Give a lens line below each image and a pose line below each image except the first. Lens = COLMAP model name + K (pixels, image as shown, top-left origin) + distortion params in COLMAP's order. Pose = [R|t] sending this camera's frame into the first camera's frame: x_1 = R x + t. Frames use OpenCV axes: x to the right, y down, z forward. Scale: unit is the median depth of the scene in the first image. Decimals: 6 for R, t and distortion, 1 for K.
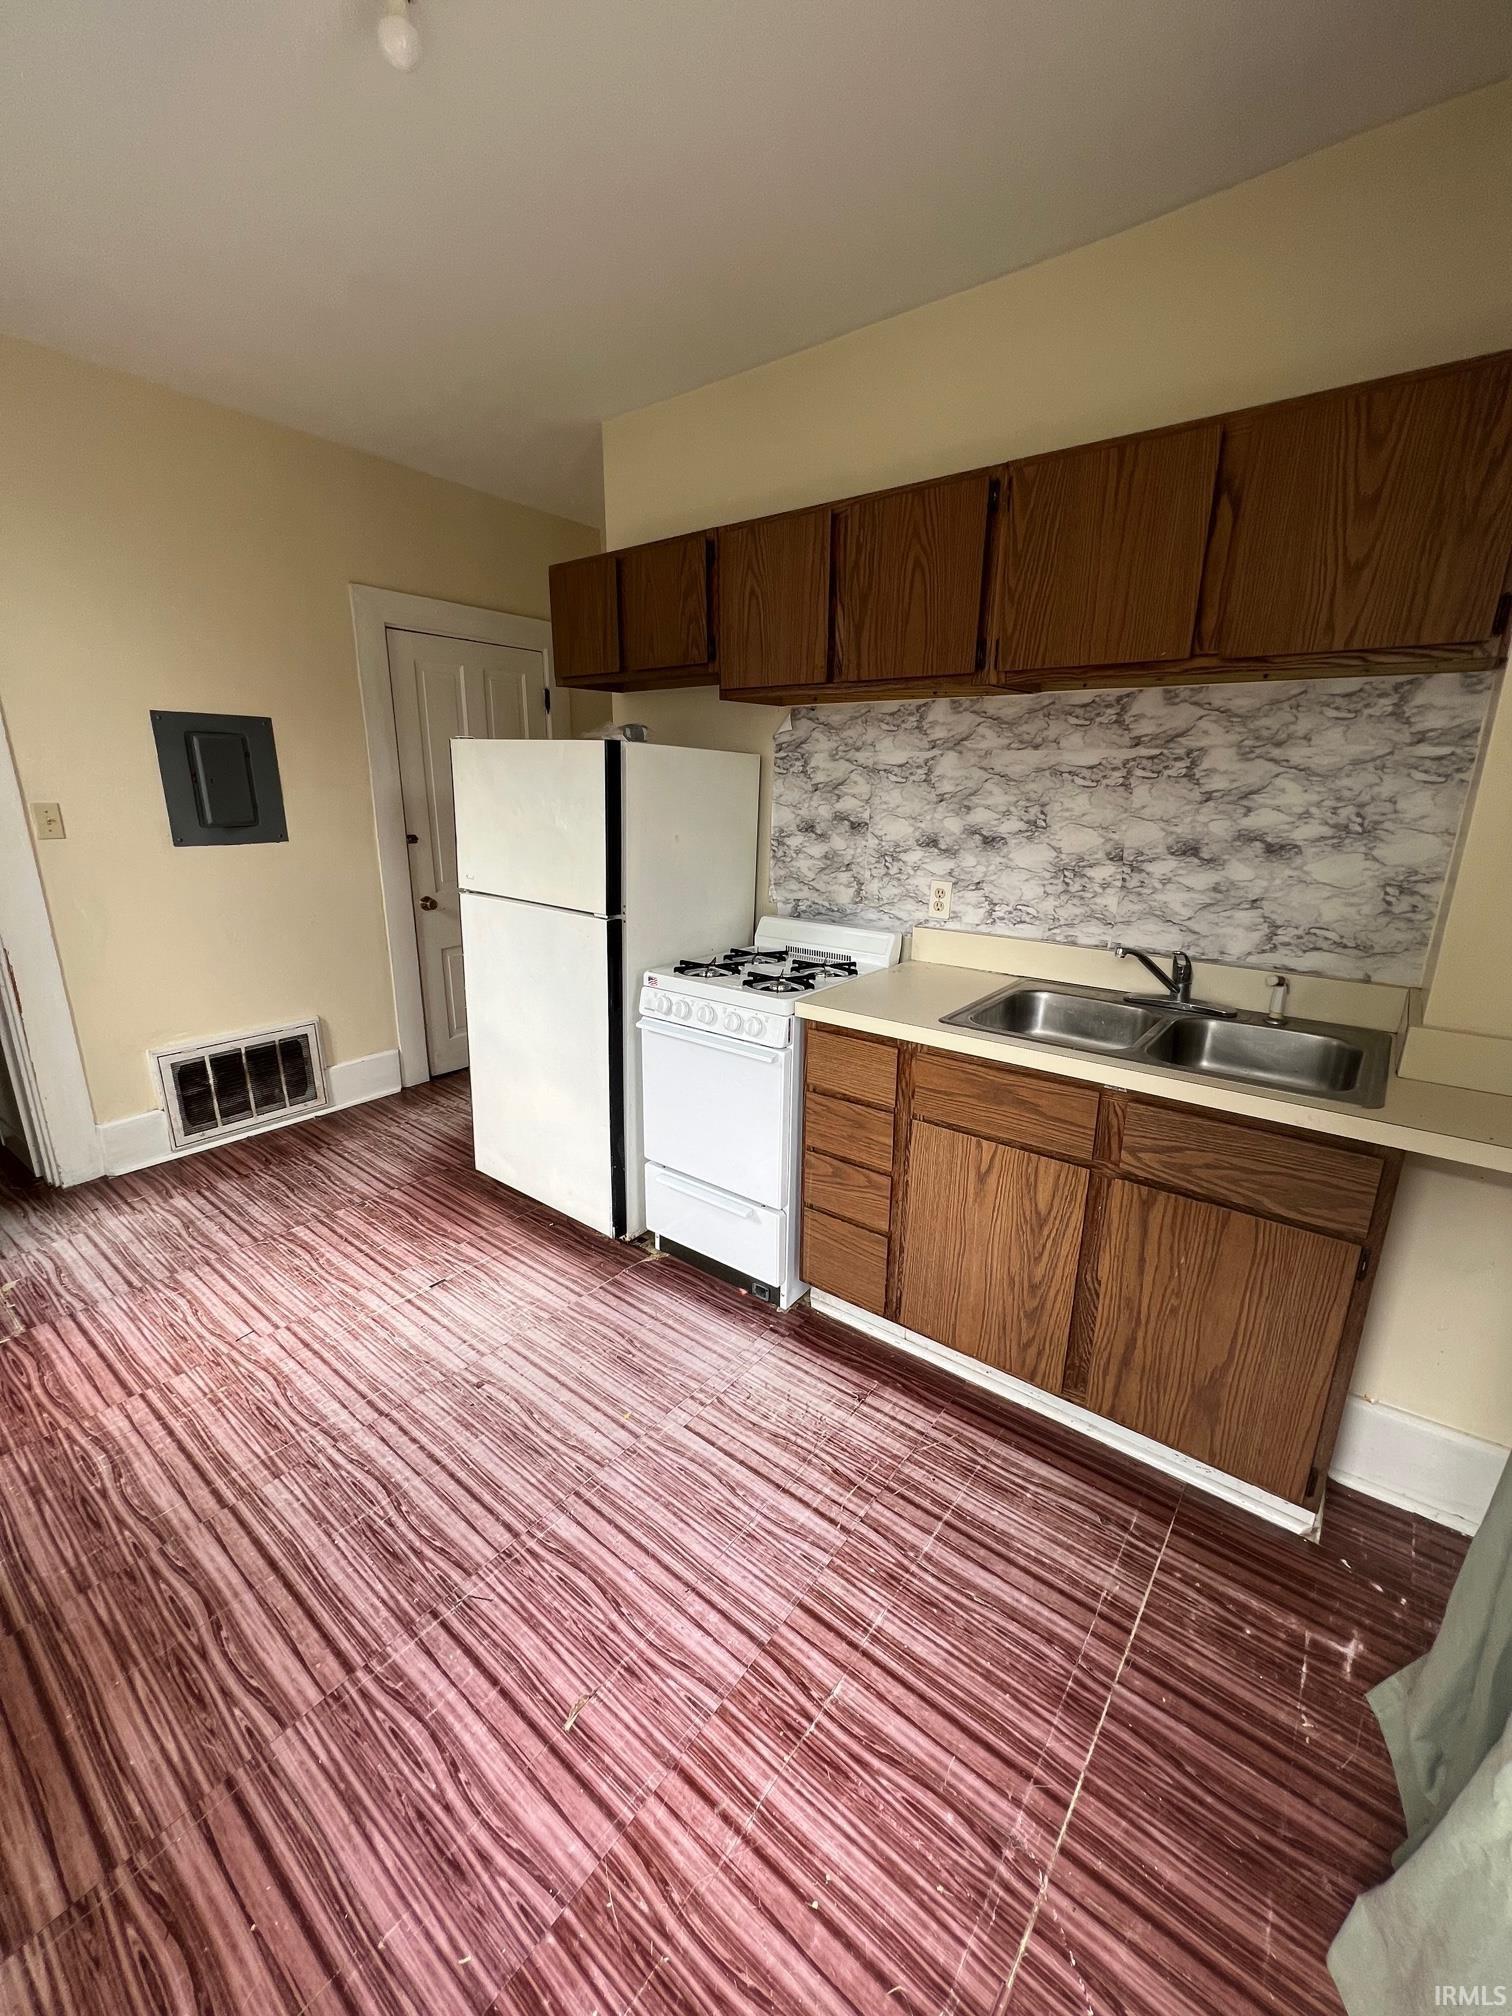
lens RADIAL K [[806.5, 0, 756.0], [0, 806.5, 1008.0], [0, 0, 1]] dist [-0.001536, 0.000231]
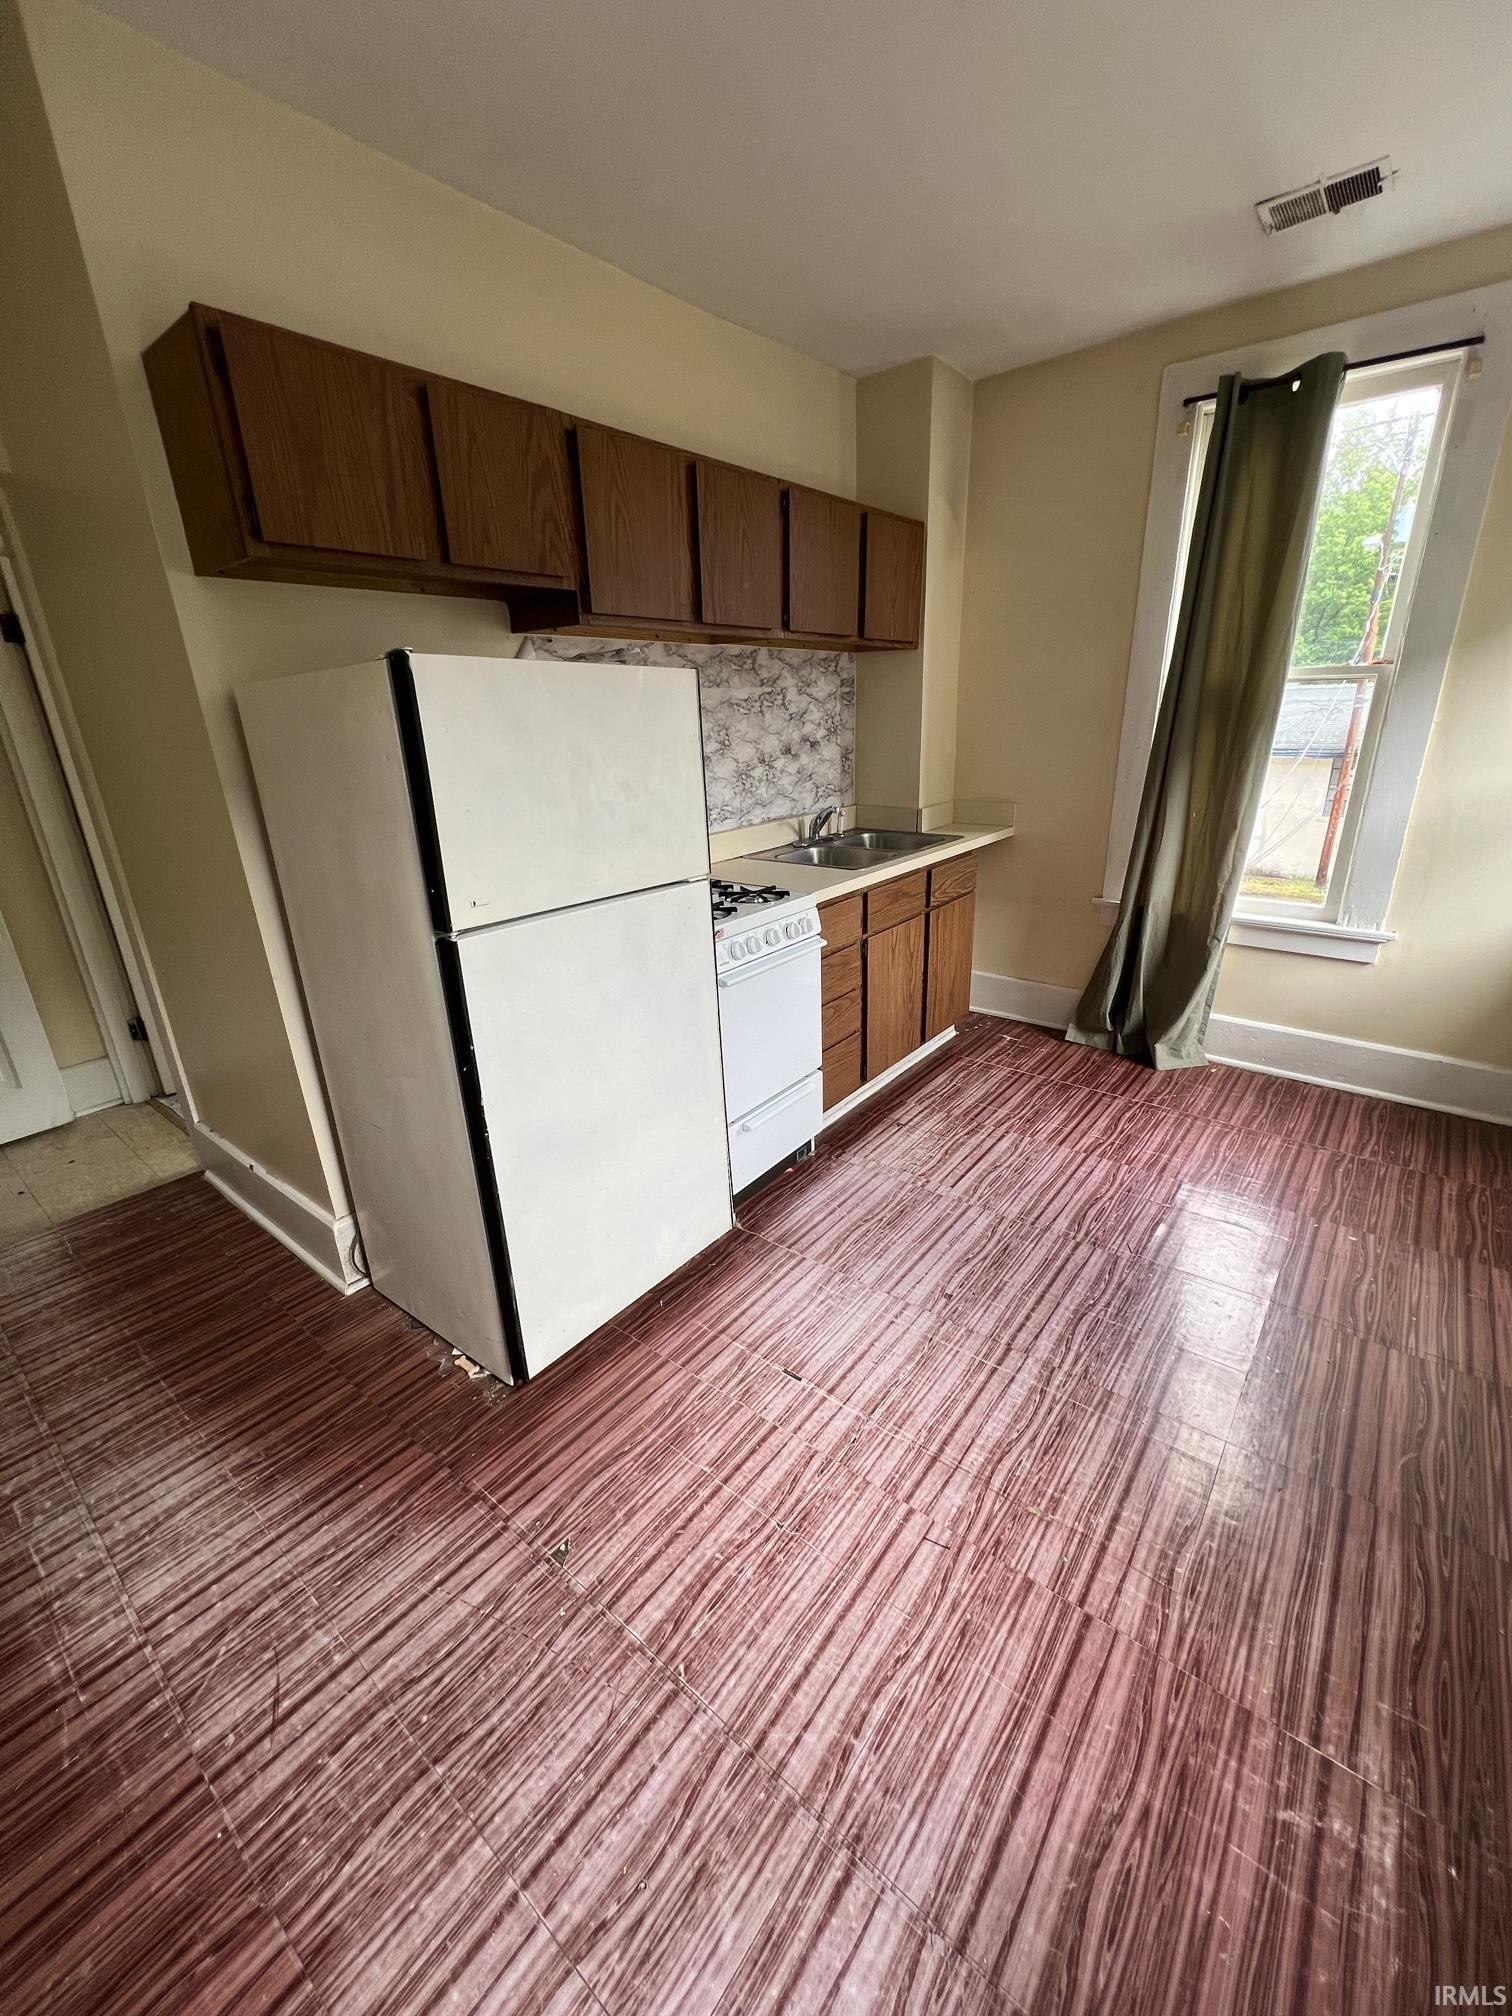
lens RADIAL K [[806.5, 0, 756.0], [0, 806.5, 1008.0], [0, 0, 1]] dist [-0.001536, 0.000231]
pose [[0.018831, -0.357739, 0.933632, -1.231942], [0.308706, 0.890252, 0.334890, -0.307559], [-0.950971, 0.281911, 0.127200, 1.026714]]
